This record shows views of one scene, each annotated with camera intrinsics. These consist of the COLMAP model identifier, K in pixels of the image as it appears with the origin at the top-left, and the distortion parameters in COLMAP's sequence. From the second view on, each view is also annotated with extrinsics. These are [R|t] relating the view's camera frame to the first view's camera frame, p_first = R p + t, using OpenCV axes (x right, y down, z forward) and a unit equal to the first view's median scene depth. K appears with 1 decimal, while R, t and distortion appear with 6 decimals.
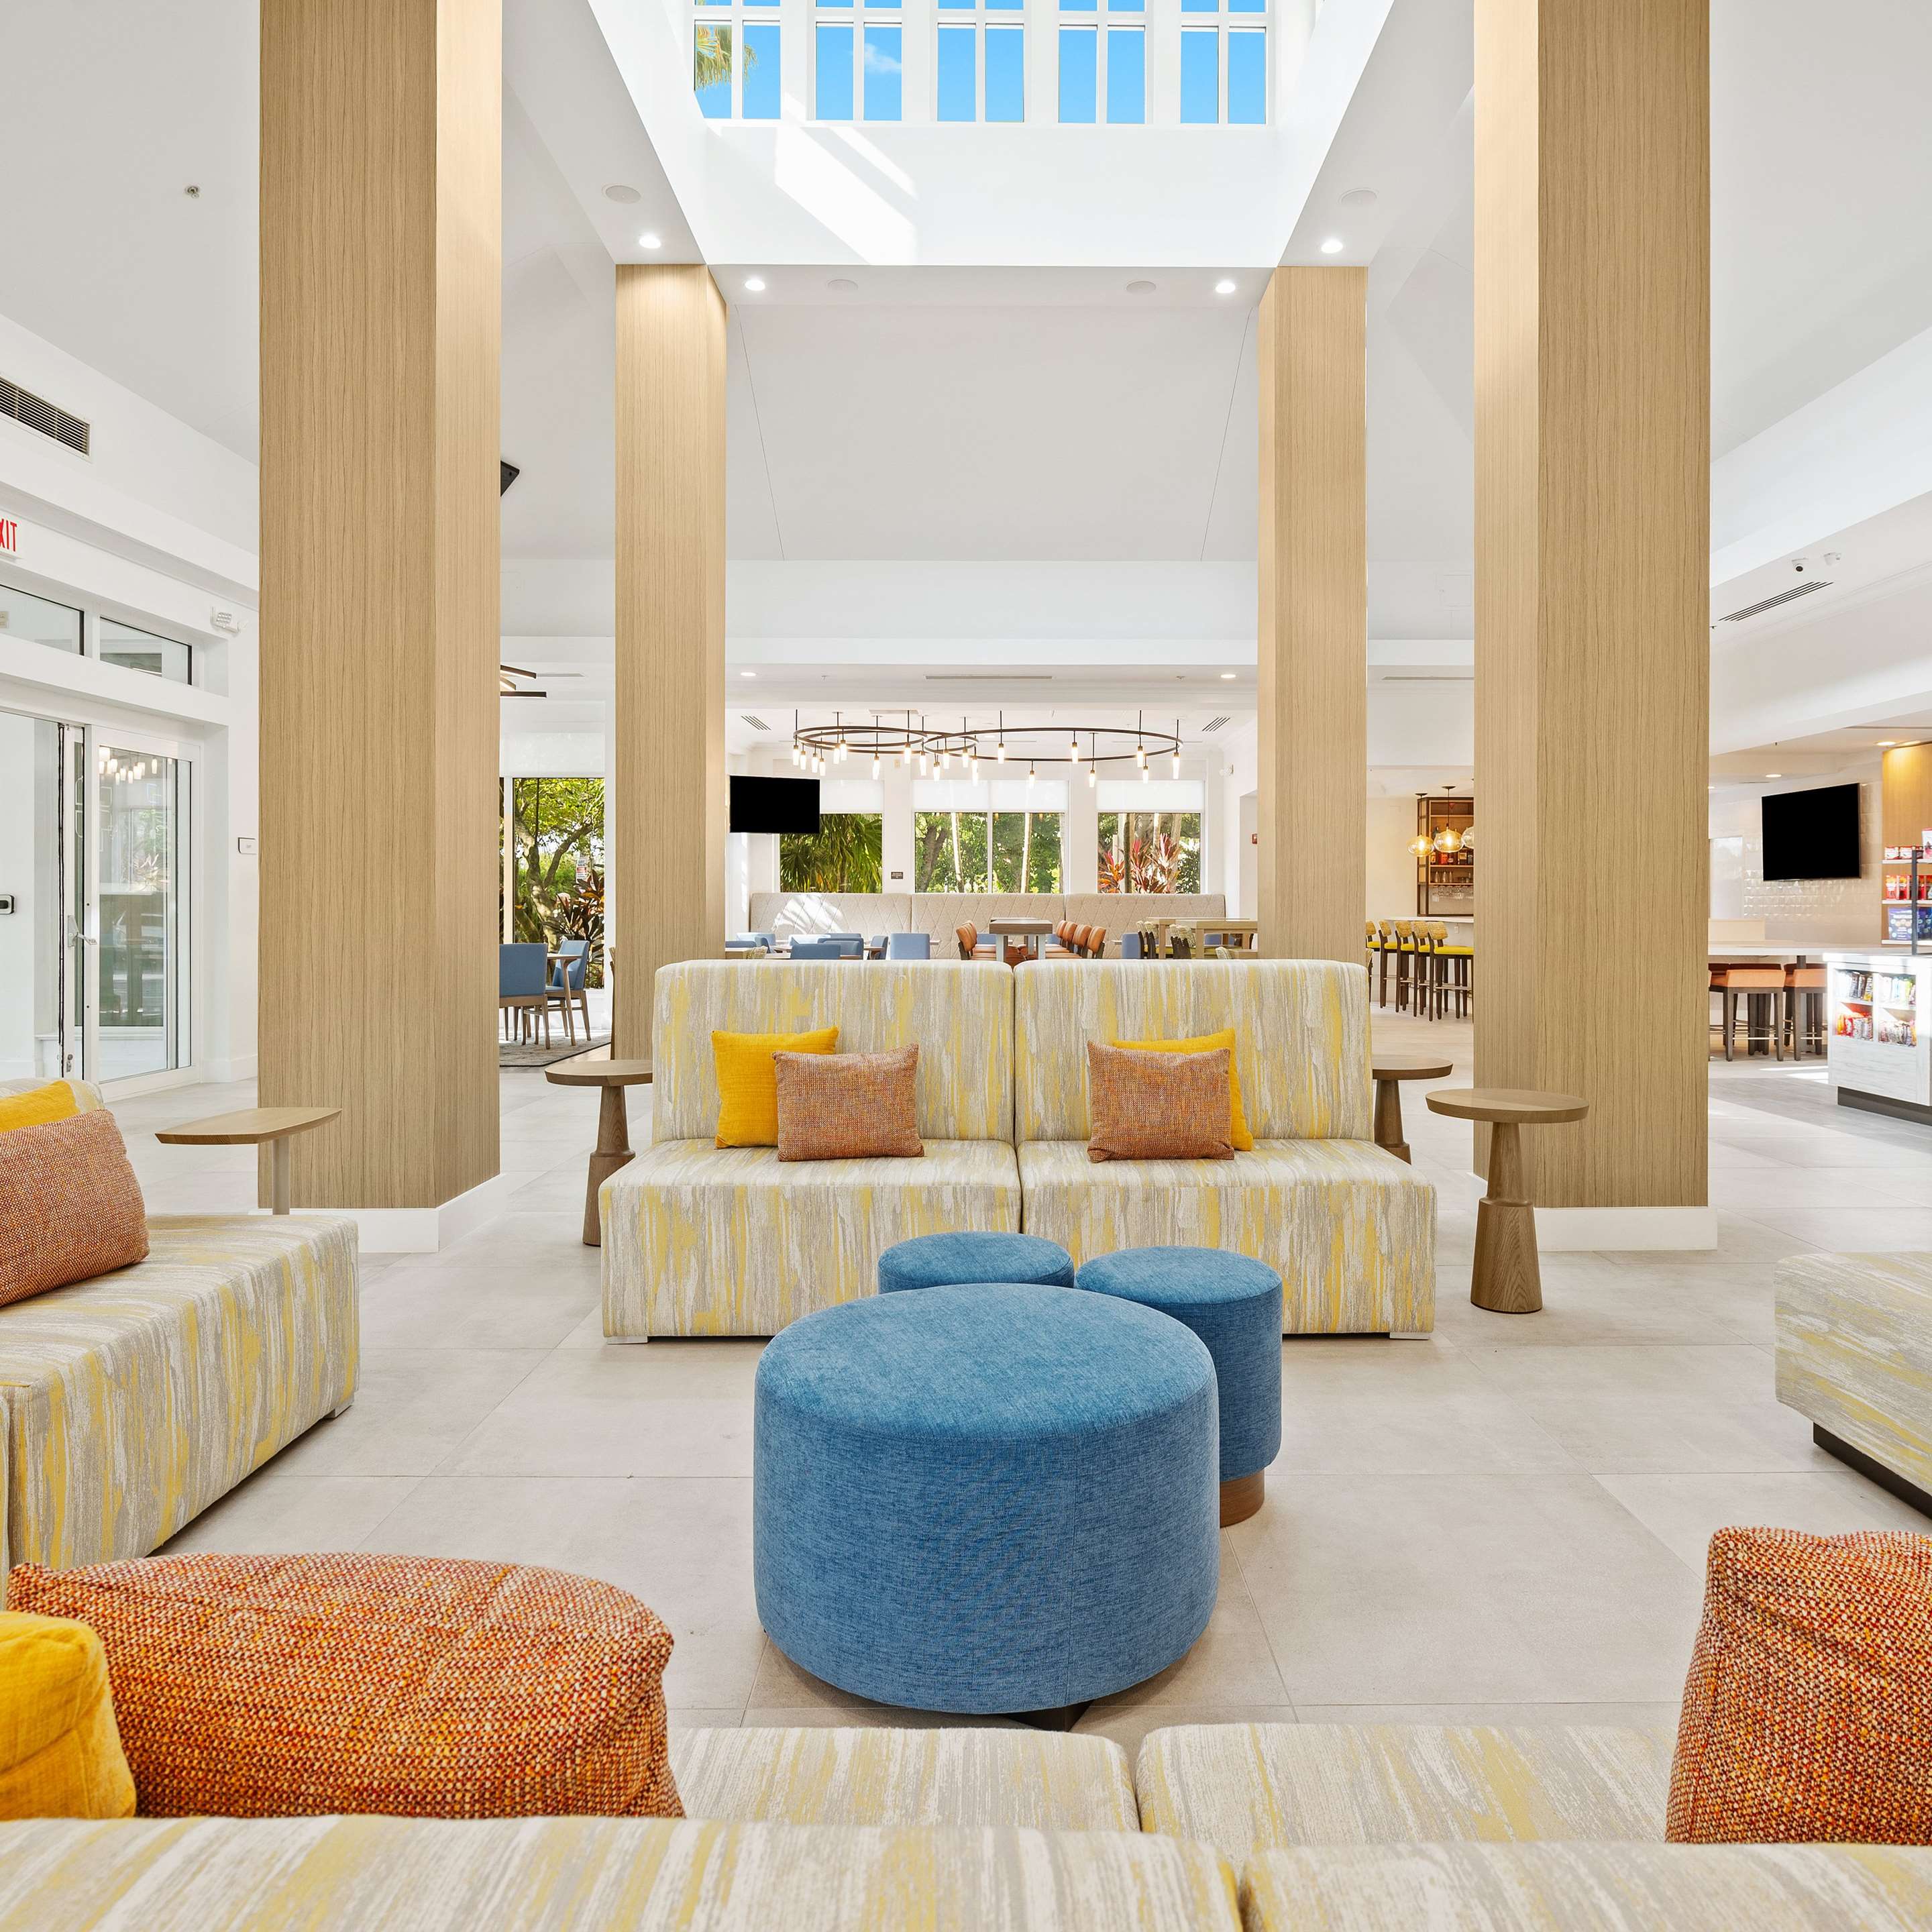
lens RADIAL K [[1342.8, 0, 1018.6], [0, 1342.8, 914.1], [0, 0, 1]] dist [0.002525, -0.001987]
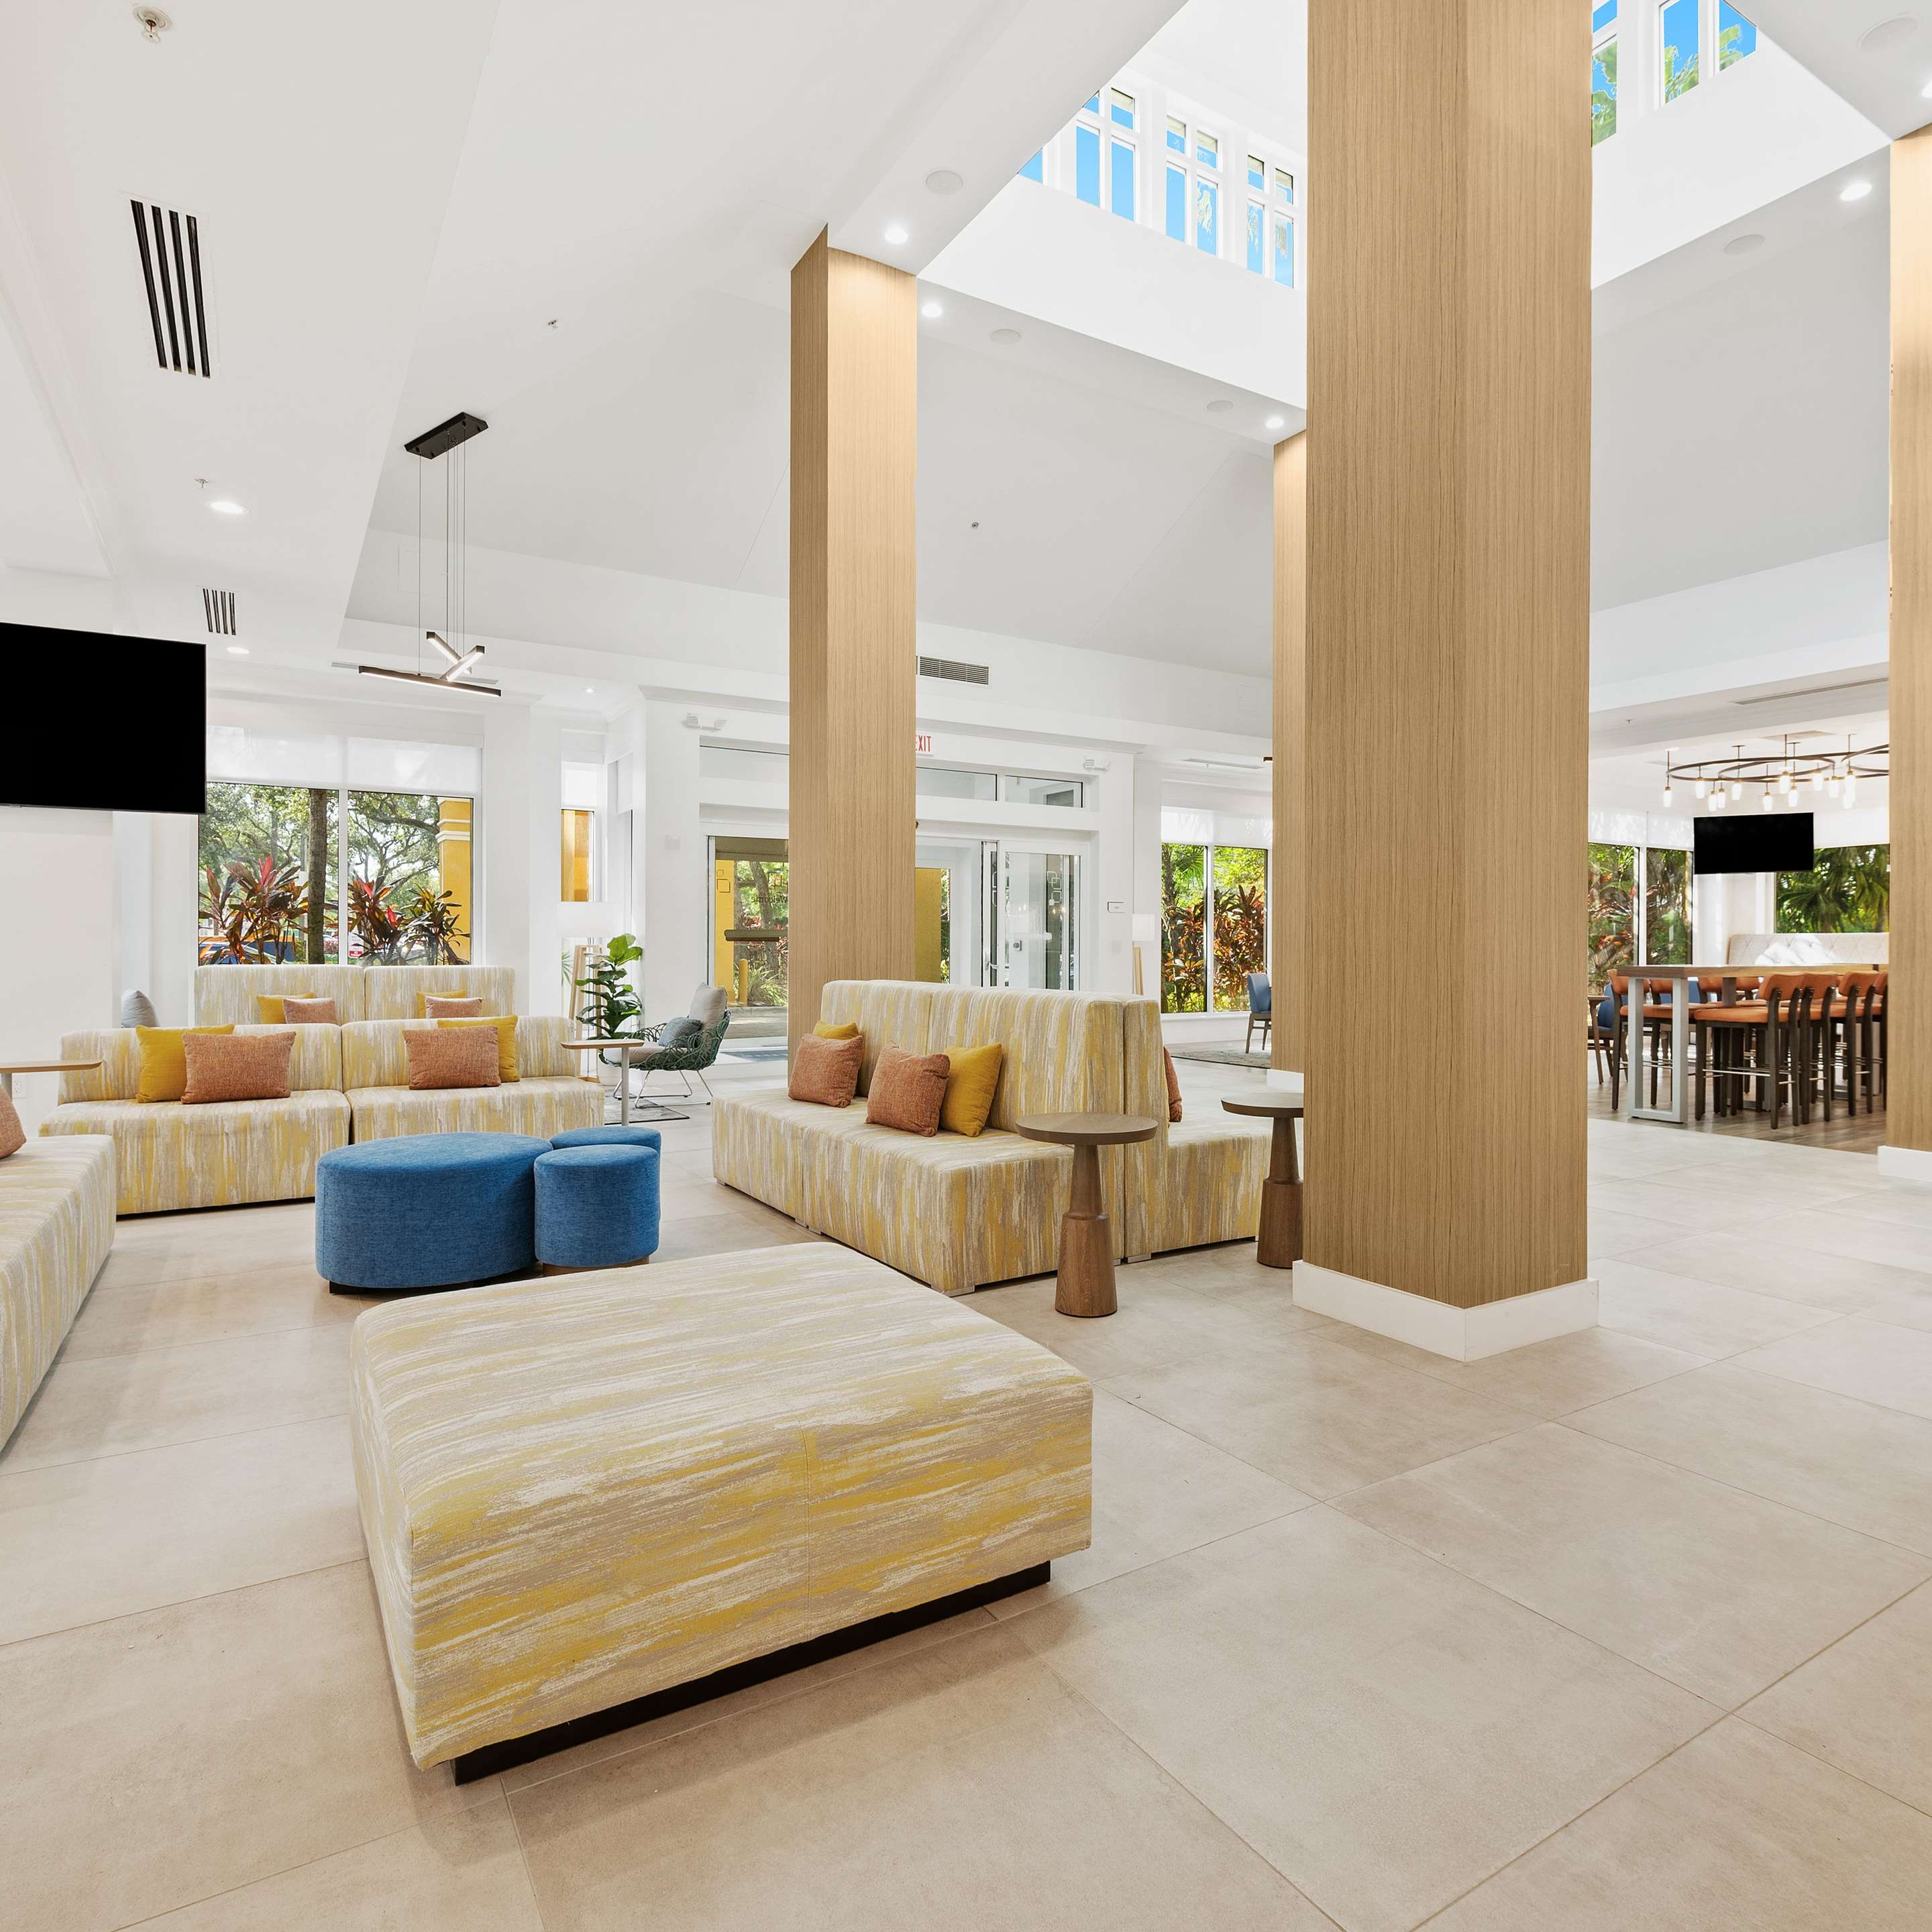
lens RADIAL K [[1190.3, 0, 1024.1], [0, 1190.3, 951.4], [0, 0, 1]] dist [0.004874, 0.000329]
pose [[0.524966, 0.004098, -0.851113, 0.625389], [-0.007487, 0.999972, 0.000197, -0.001048], [0.851090, 0.006269, 0.524982, 0.238231]]
